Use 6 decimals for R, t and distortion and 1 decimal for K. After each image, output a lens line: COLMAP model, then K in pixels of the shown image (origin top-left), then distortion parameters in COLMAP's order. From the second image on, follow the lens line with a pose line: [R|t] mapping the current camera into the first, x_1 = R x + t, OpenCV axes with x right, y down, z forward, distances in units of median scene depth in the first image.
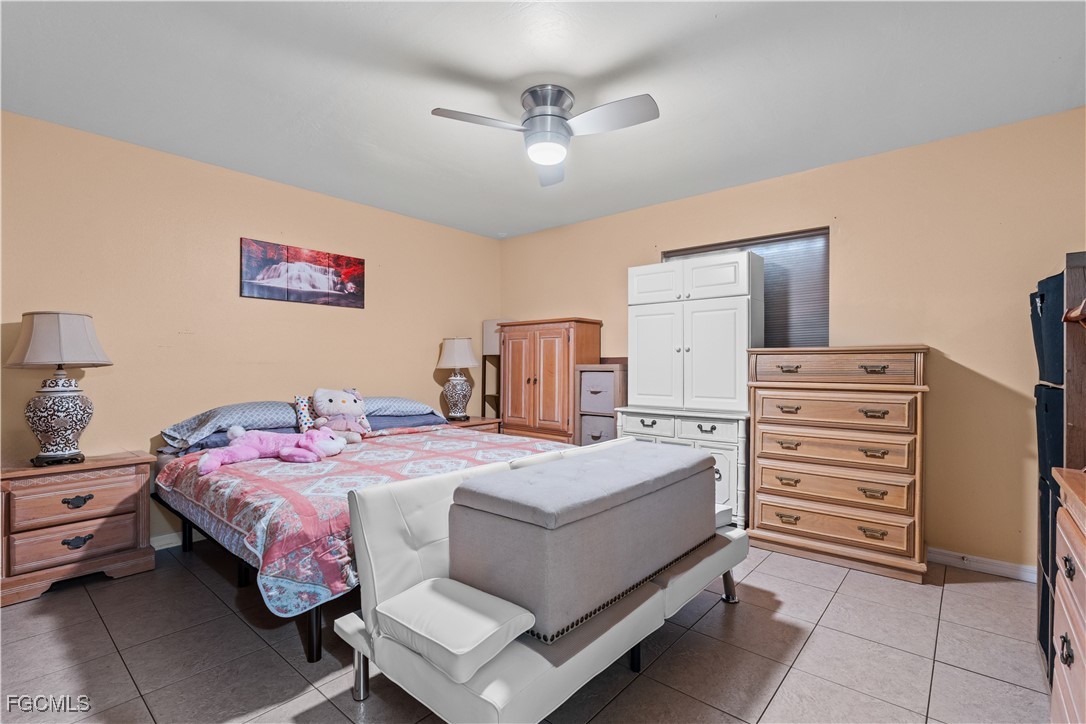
lens RADIAL K [[504.3, 0, 527.0], [0, 504.3, 356.9], [0, 0, 1]] dist [-0.002574, 0.000241]
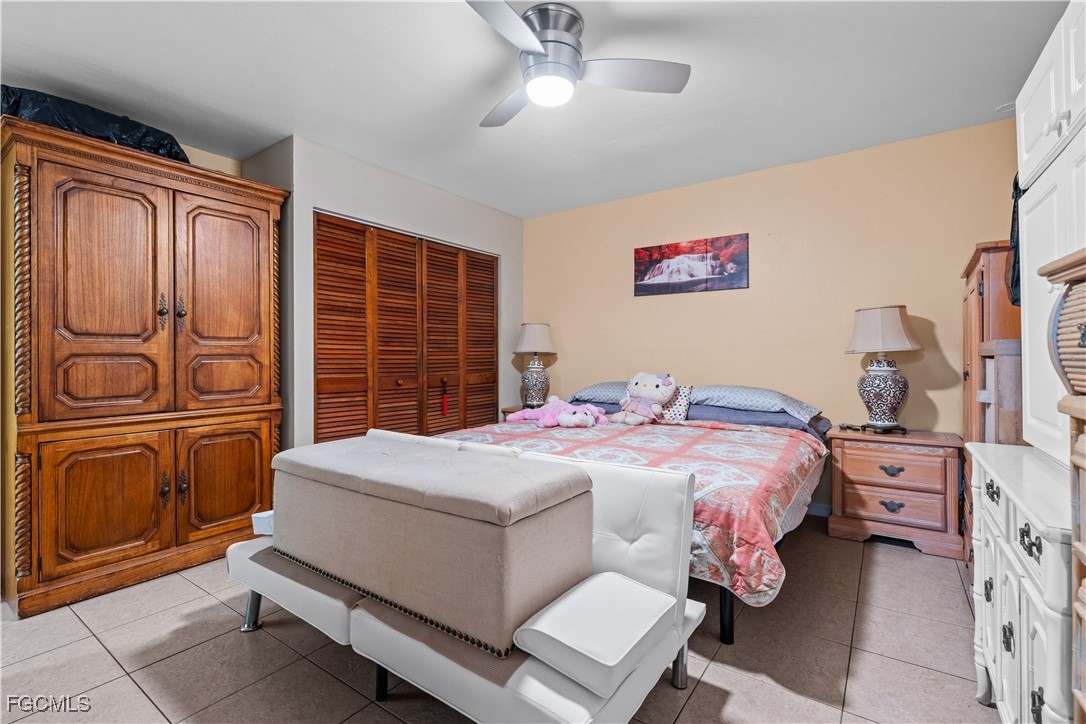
lens RADIAL K [[480.9, 0, 540.9], [0, 480.9, 356.1], [0, 0, 1]] dist [-0.008831, -0.000429]
pose [[0.128736, 0.003020, -0.991674, 0.526164], [0.027385, 0.999603, 0.006599, 0.011427], [0.991301, -0.028007, 0.128602, 0.566495]]
